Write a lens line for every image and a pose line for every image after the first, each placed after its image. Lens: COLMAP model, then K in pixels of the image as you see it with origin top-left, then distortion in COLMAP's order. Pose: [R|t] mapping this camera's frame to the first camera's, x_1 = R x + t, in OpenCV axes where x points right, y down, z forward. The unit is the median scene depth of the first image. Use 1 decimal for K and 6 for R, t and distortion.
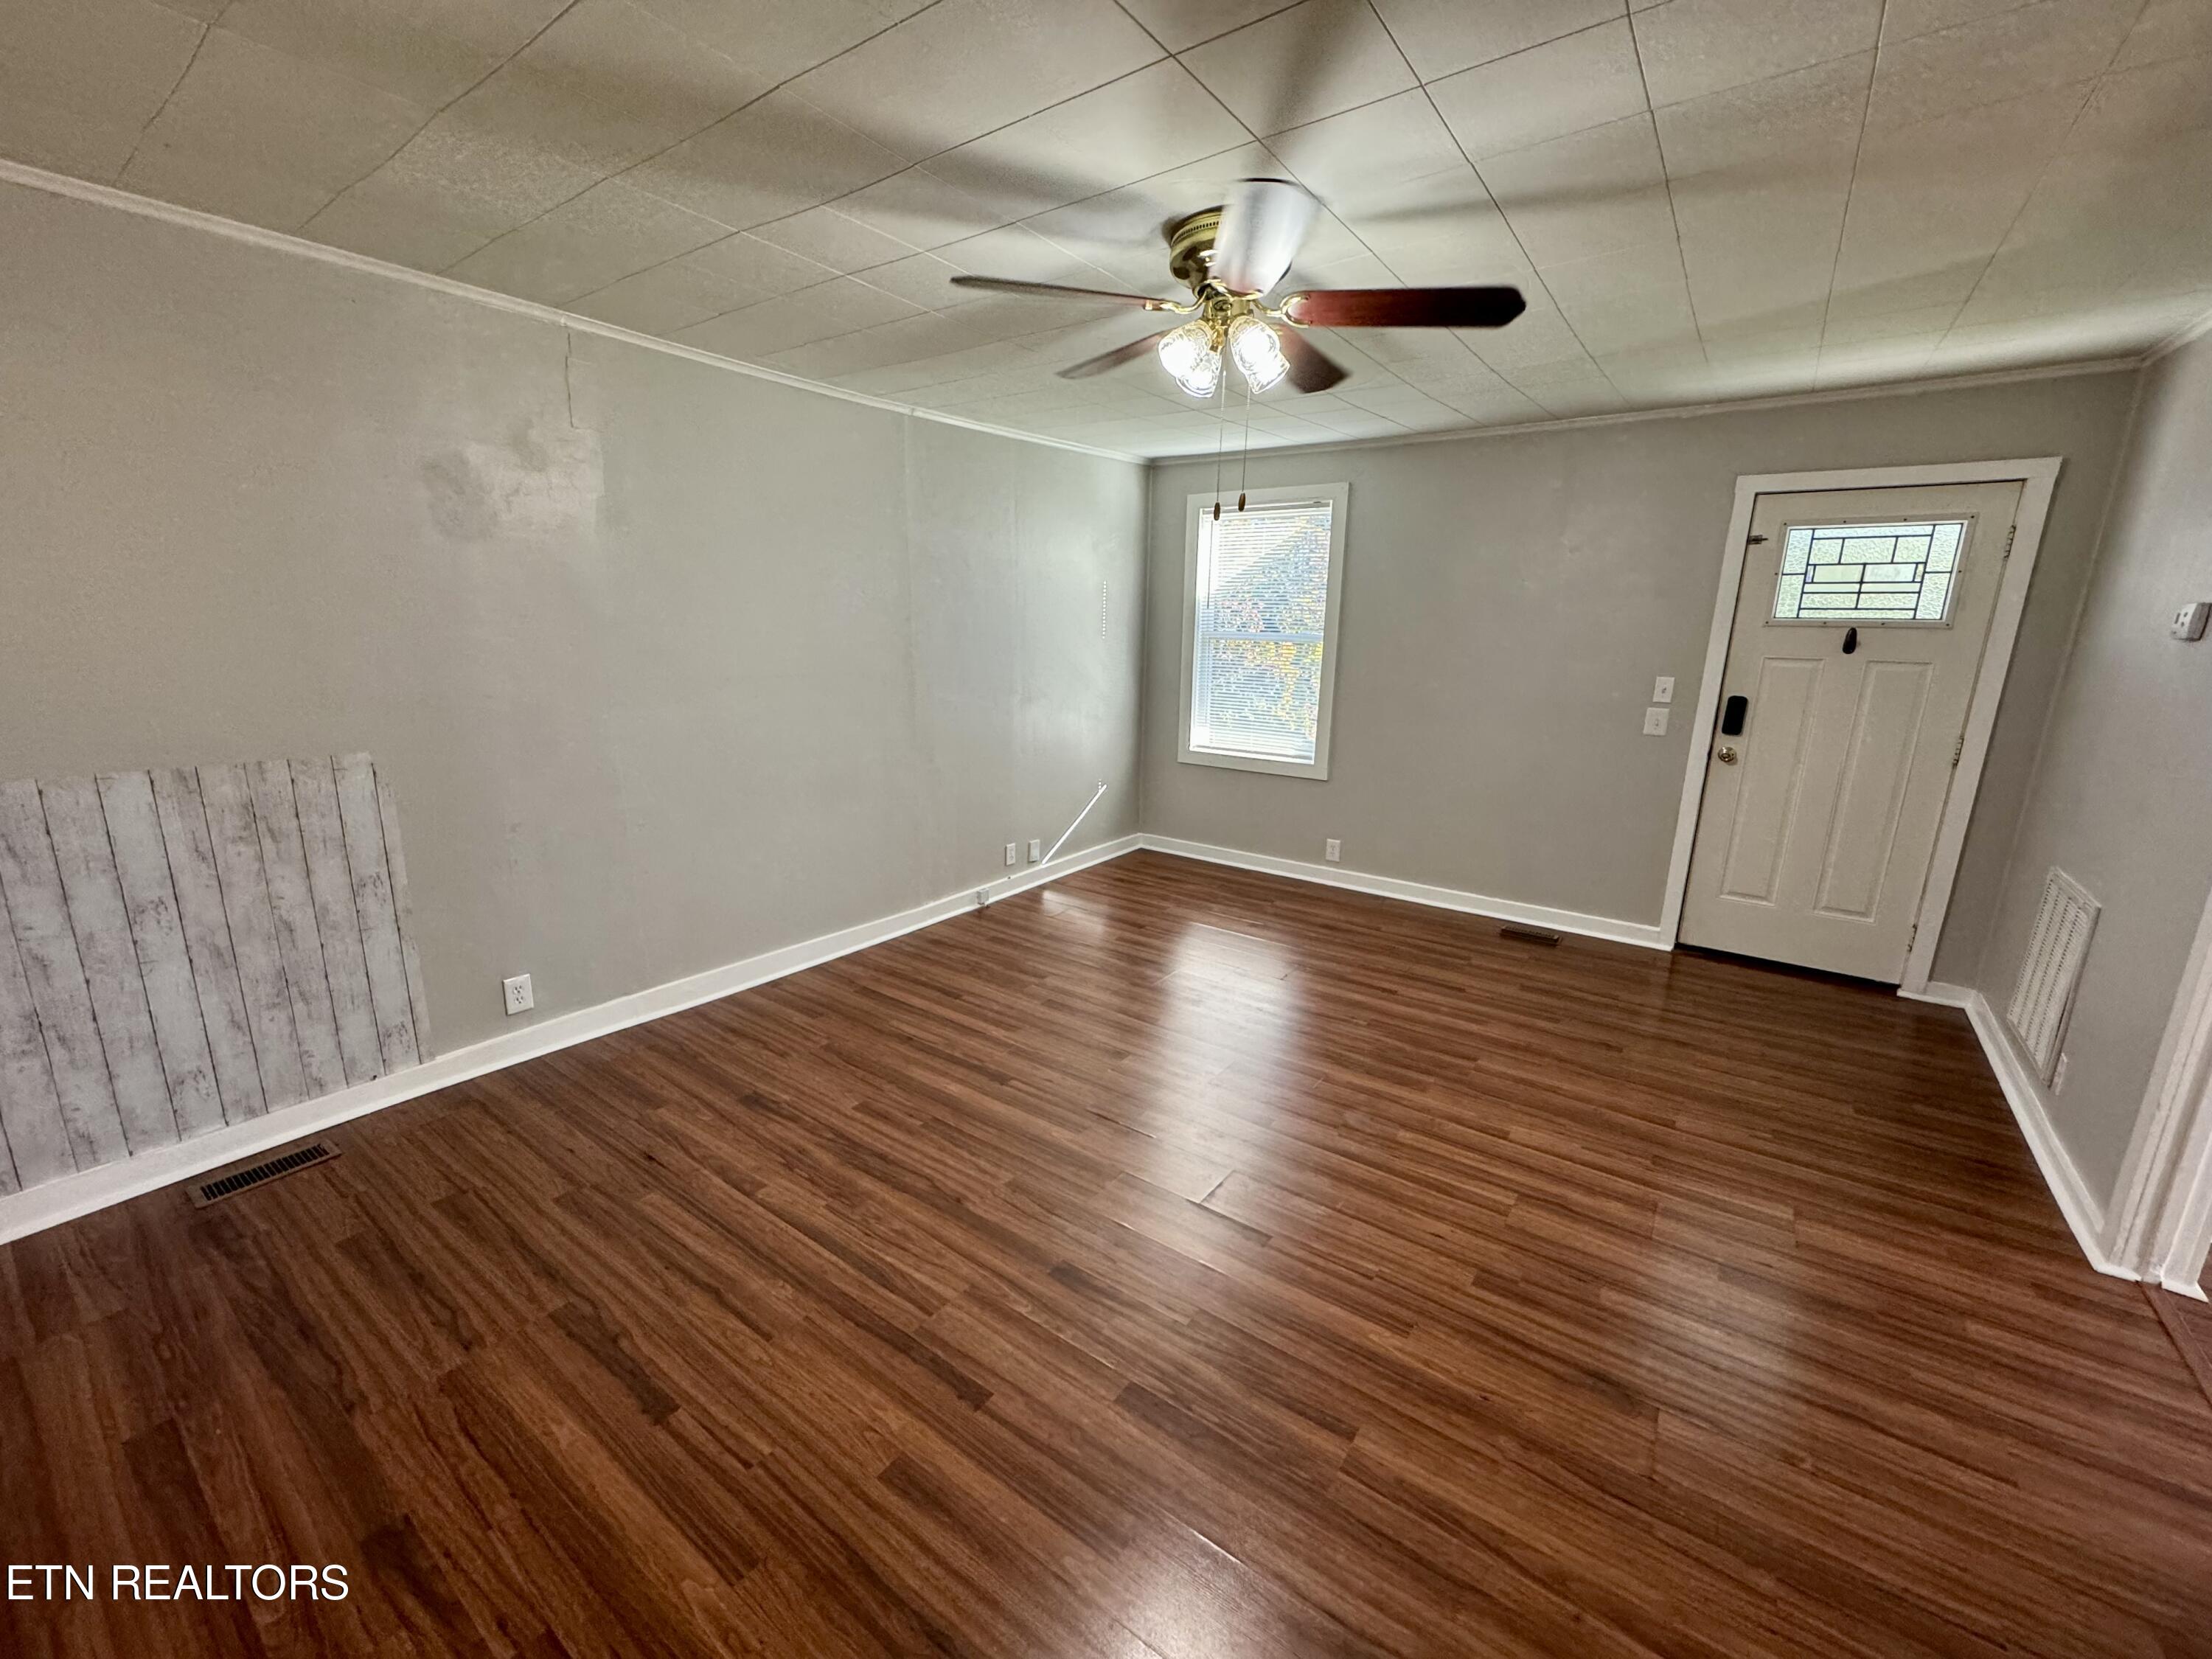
lens RADIAL K [[883.3, 0, 1112.2], [0, 883.3, 819.1], [0, 0, 1]] dist [-0.007990, 0.001018]
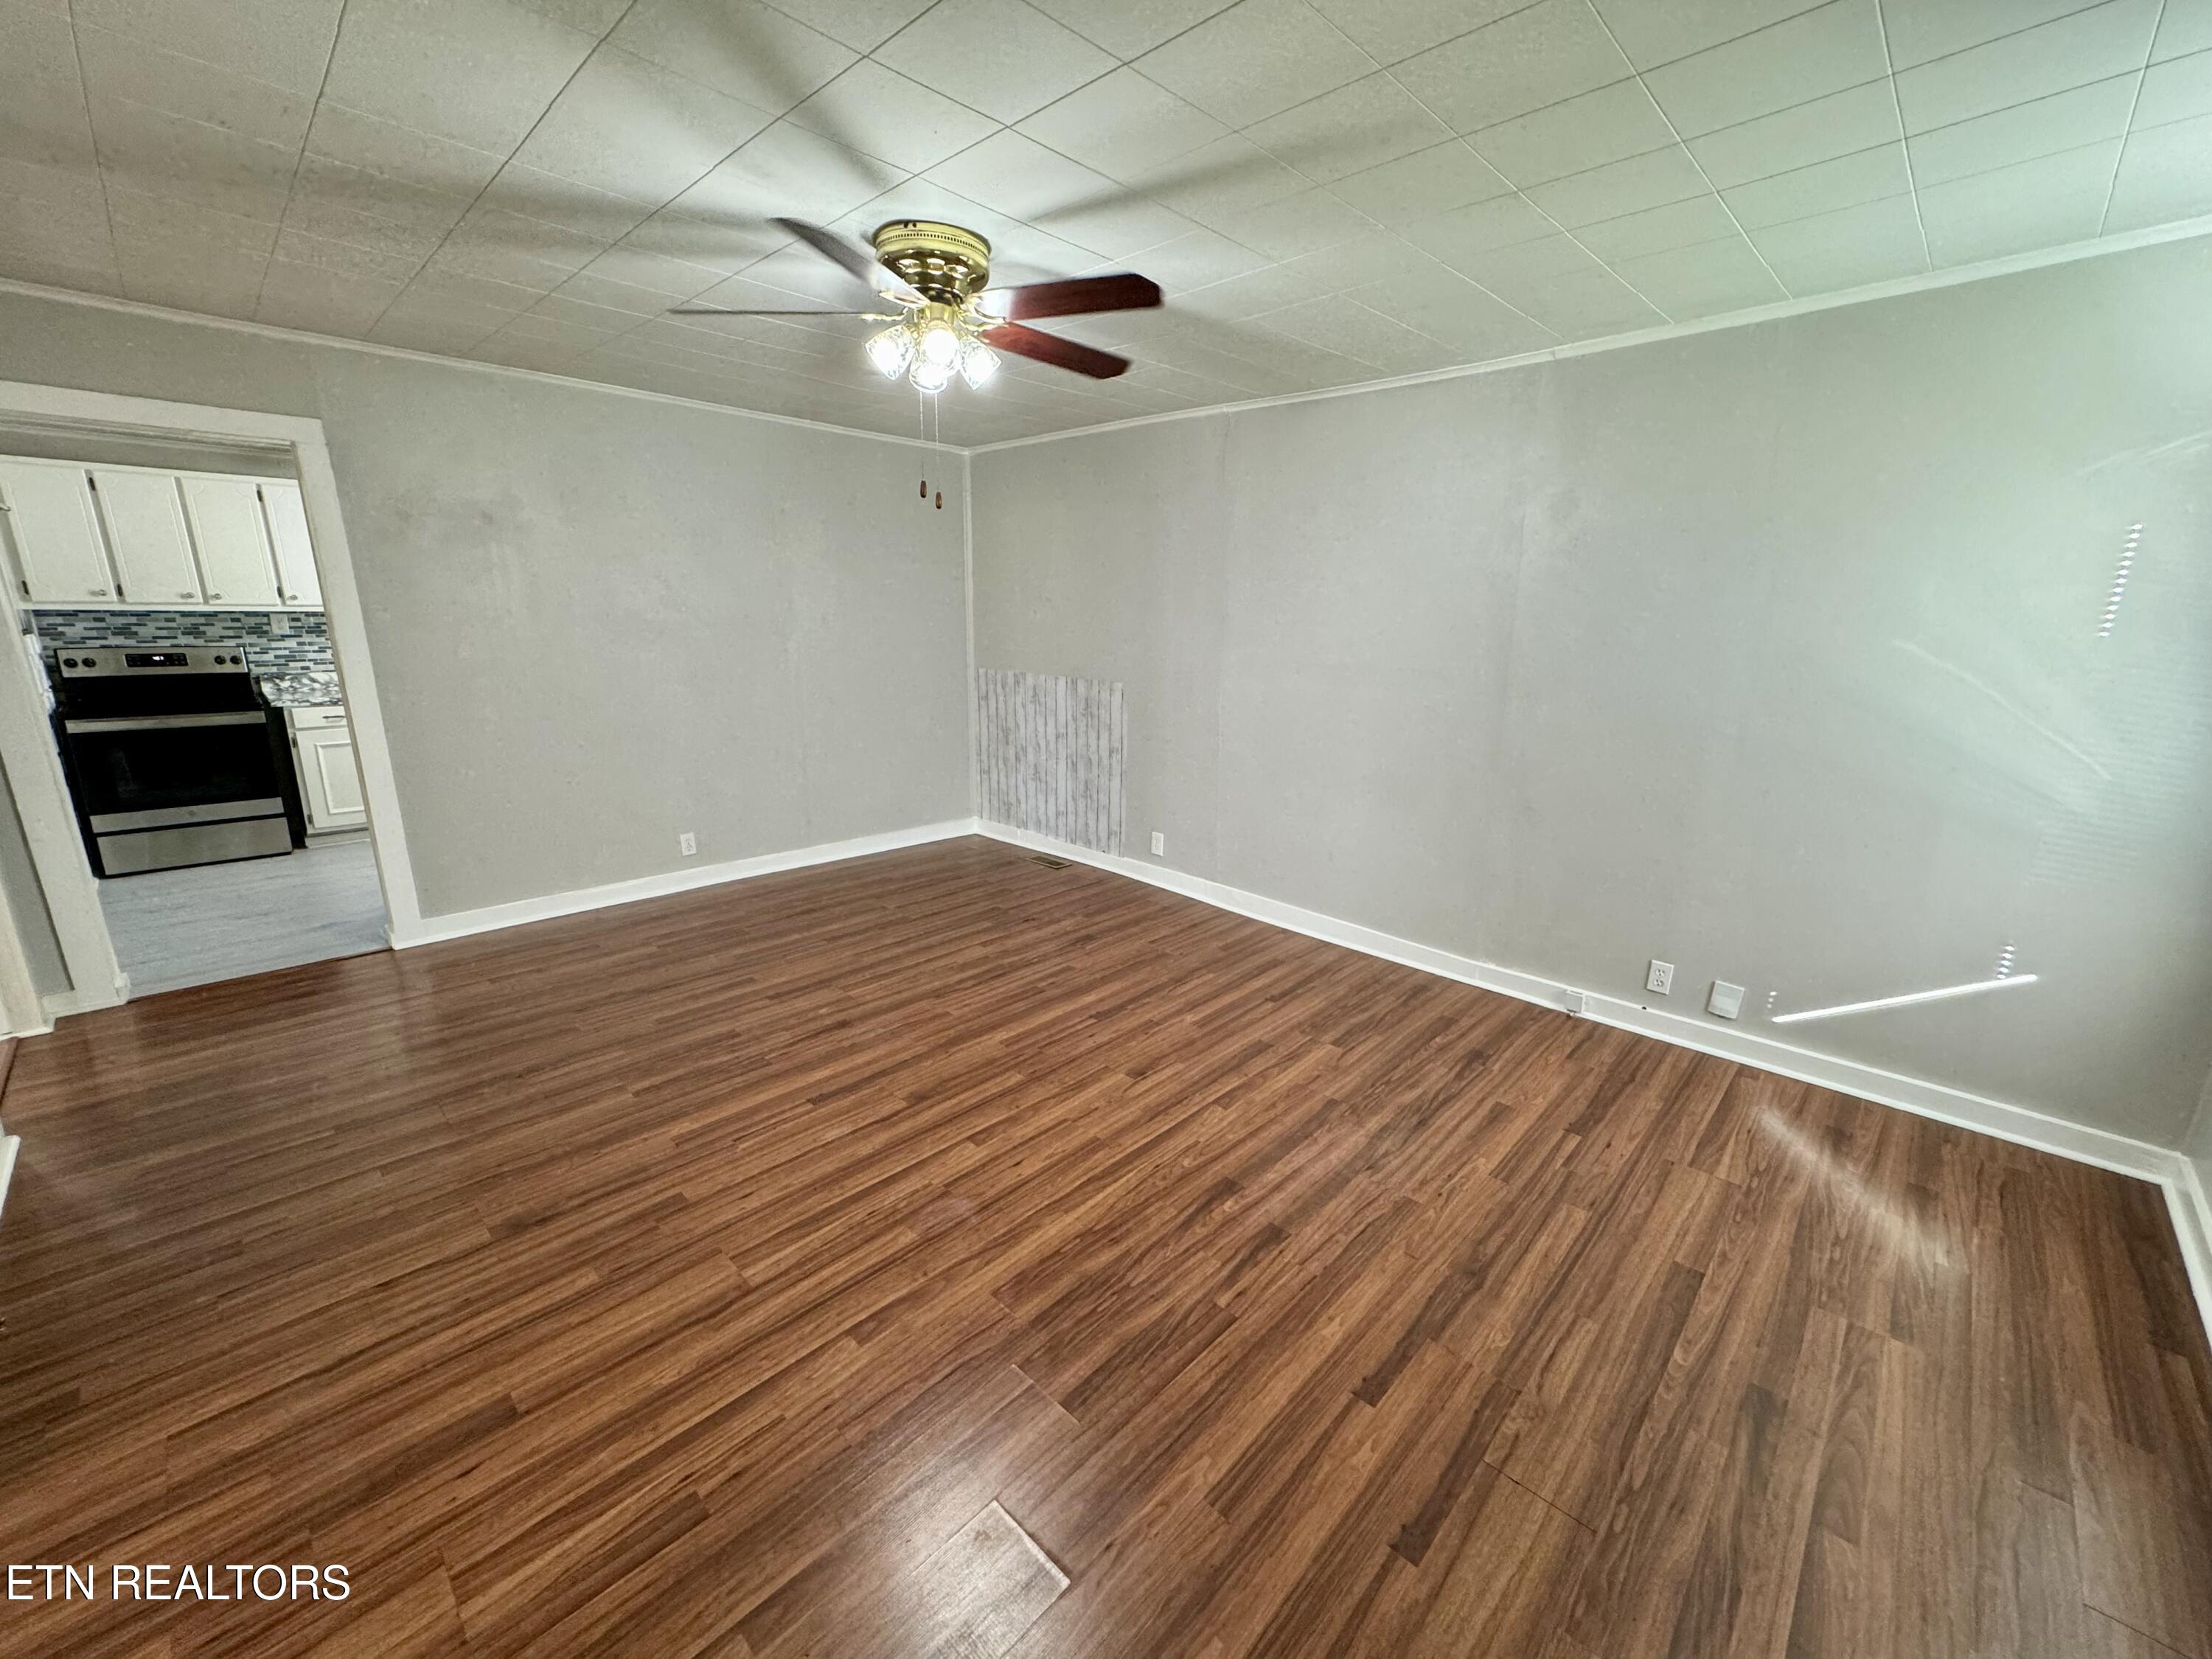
lens RADIAL K [[883.3, 0, 1113.3], [0, 883.3, 840.5], [0, 0, 1]] dist [-0.007990, 0.001018]
pose [[-0.141472, 0.234912, -0.961666, 1.027672], [-0.236635, 0.935250, 0.263271, -0.246711], [0.961244, 0.264809, -0.076723, 1.181221]]
